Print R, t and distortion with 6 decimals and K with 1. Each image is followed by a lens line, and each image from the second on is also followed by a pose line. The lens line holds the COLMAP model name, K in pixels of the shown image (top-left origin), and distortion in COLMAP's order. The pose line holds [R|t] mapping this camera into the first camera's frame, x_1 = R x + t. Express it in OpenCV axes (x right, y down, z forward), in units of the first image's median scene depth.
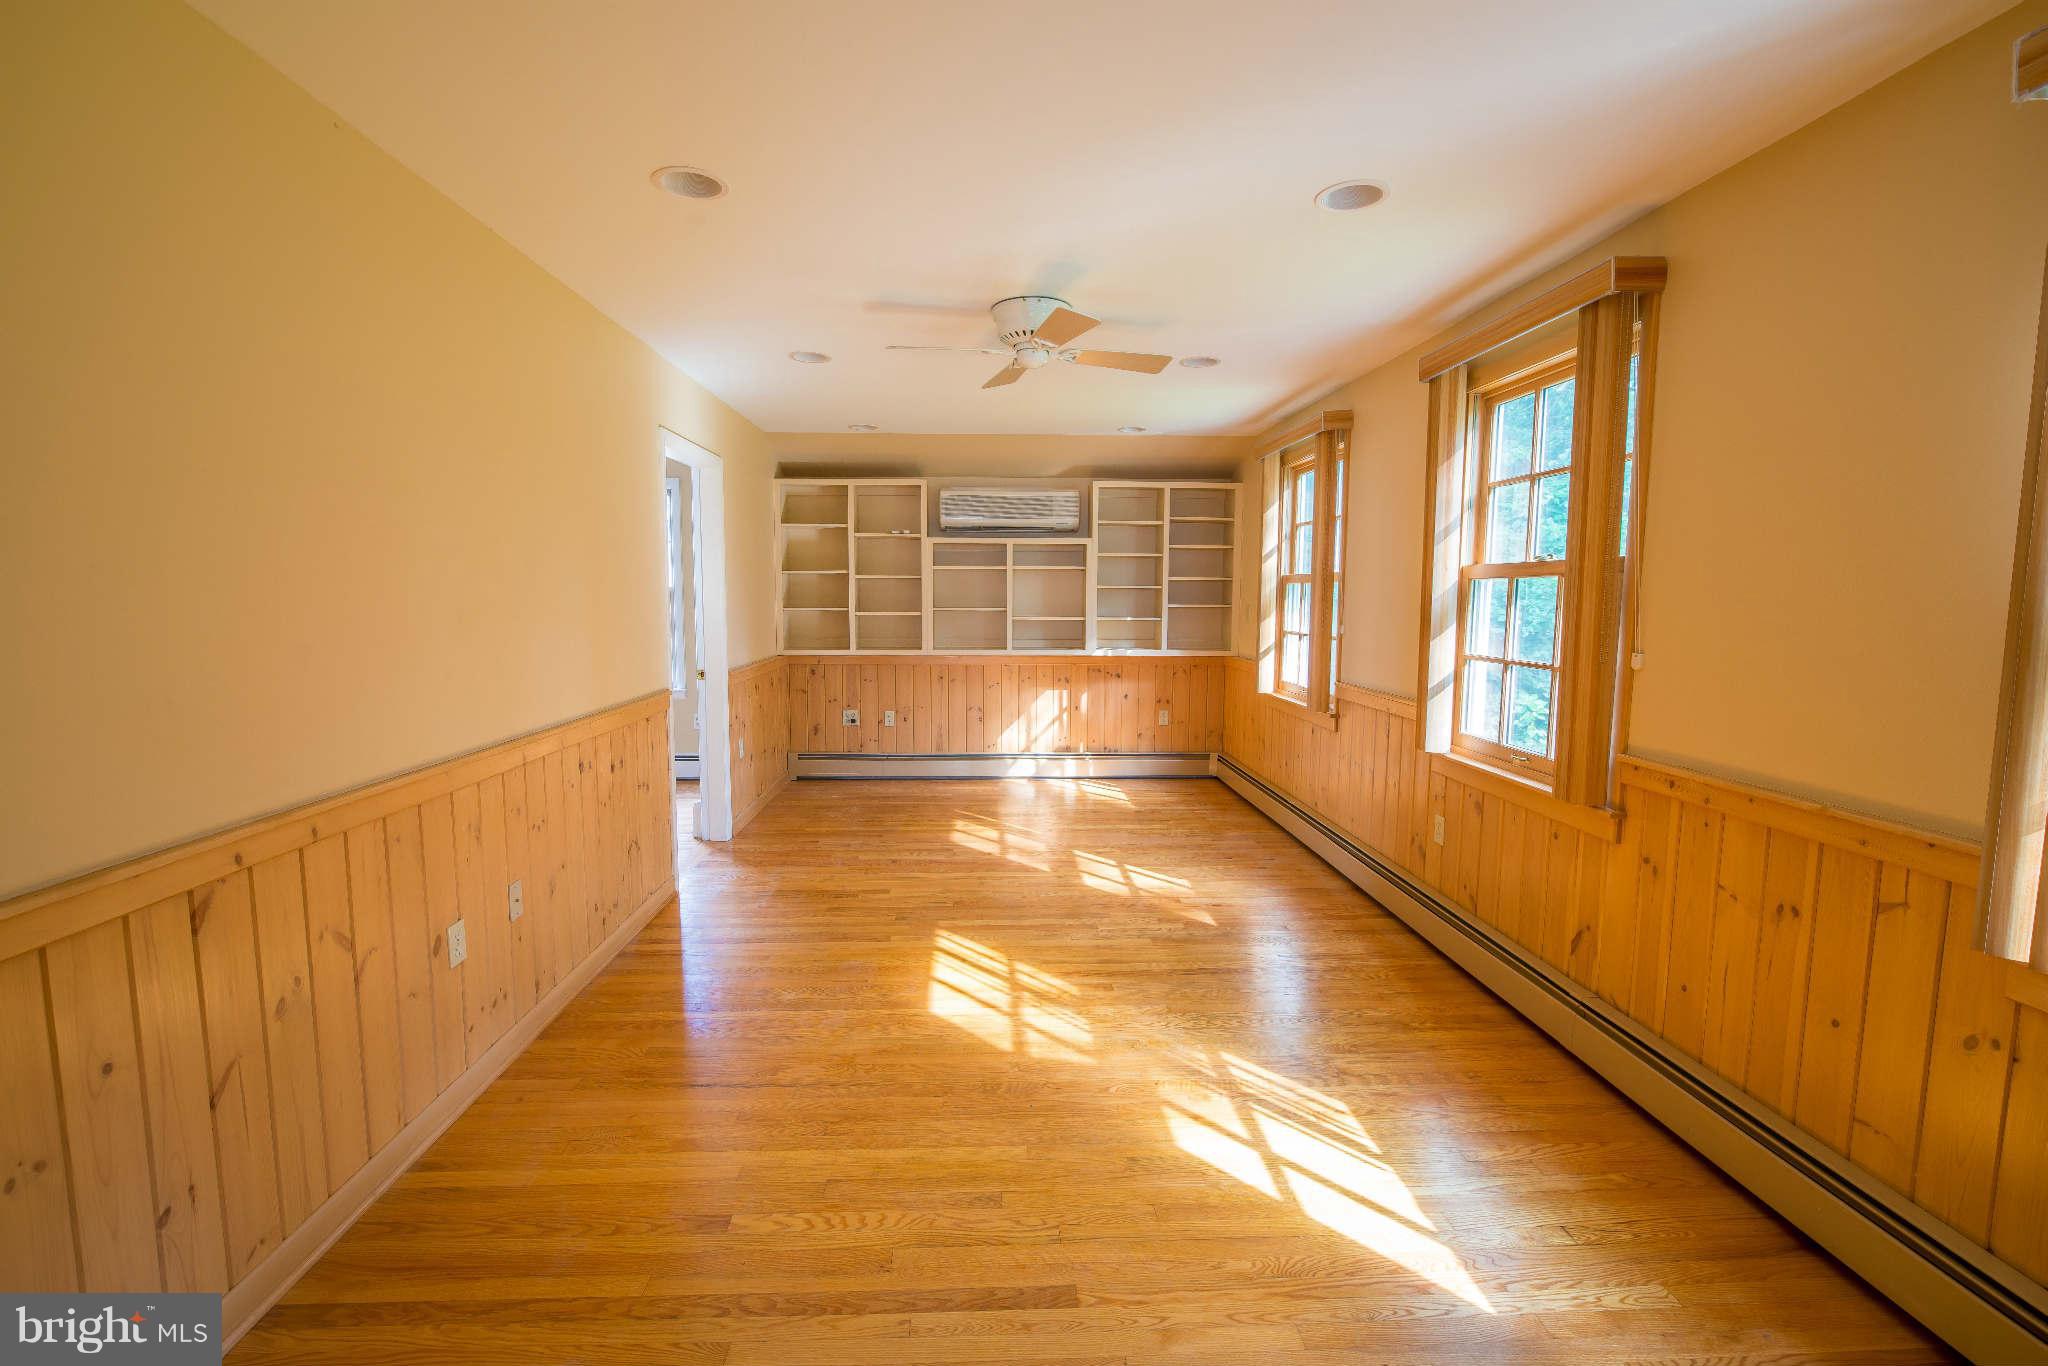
lens RADIAL K [[871.1, 0, 1018.1], [0, 871.1, 673.4], [0, 0, 1]] dist [-0.016329, -0.000190]
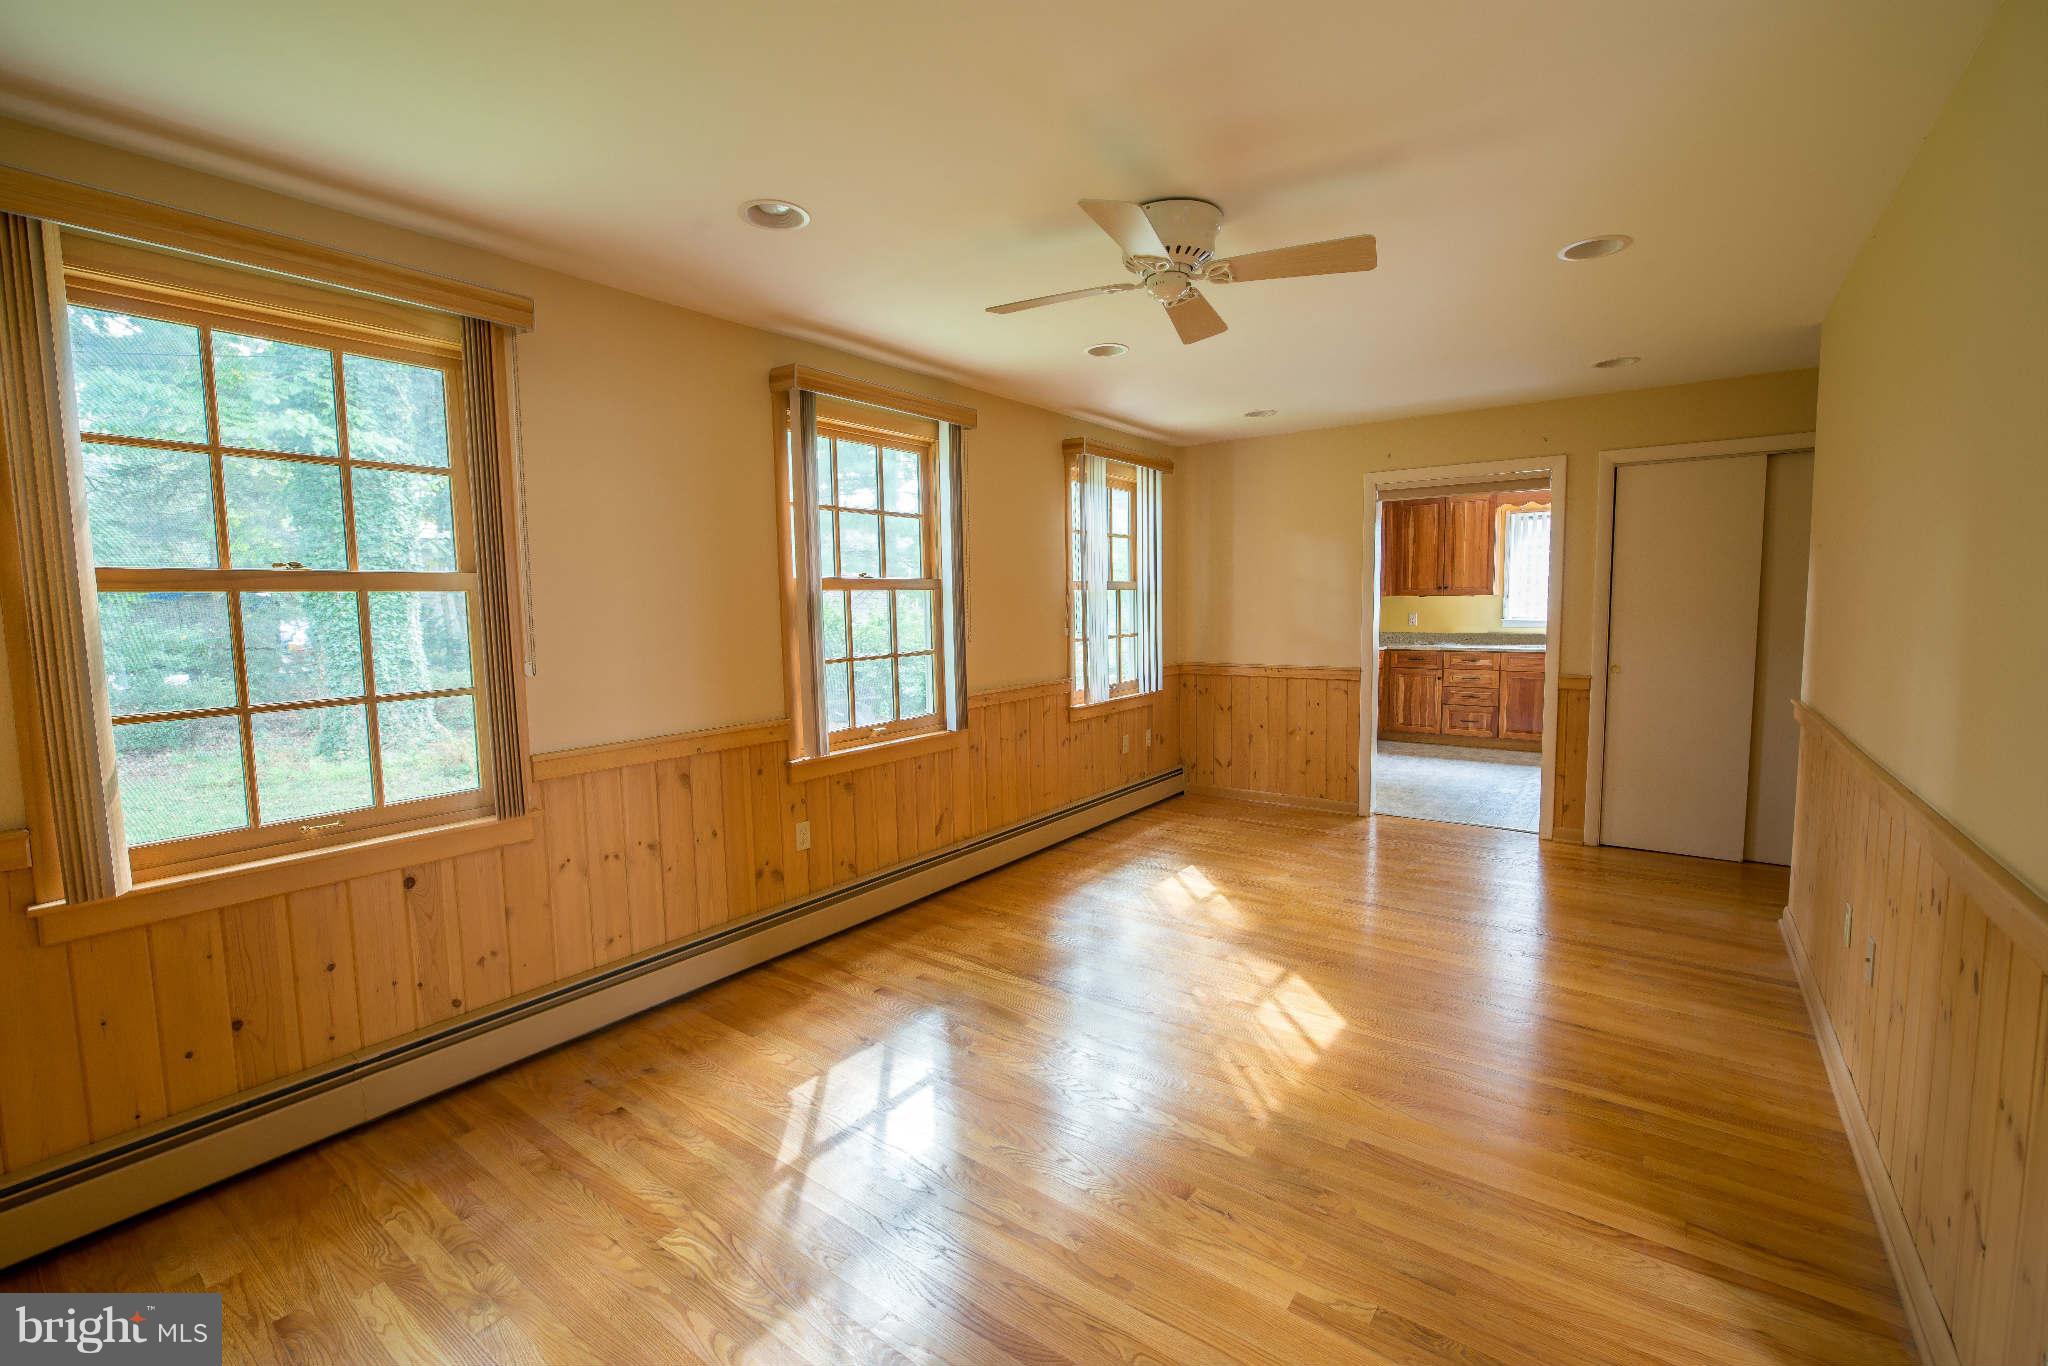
lens RADIAL K [[871.1, 0, 1019.2], [0, 871.1, 686.2], [0, 0, 1]] dist [-0.016329, -0.000190]
pose [[-0.769181, -0.048506, 0.637187, -0.435192], [0.080674, 0.981767, 0.172122, -0.184856], [-0.633918, 0.183798, -0.751243, 1.950501]]
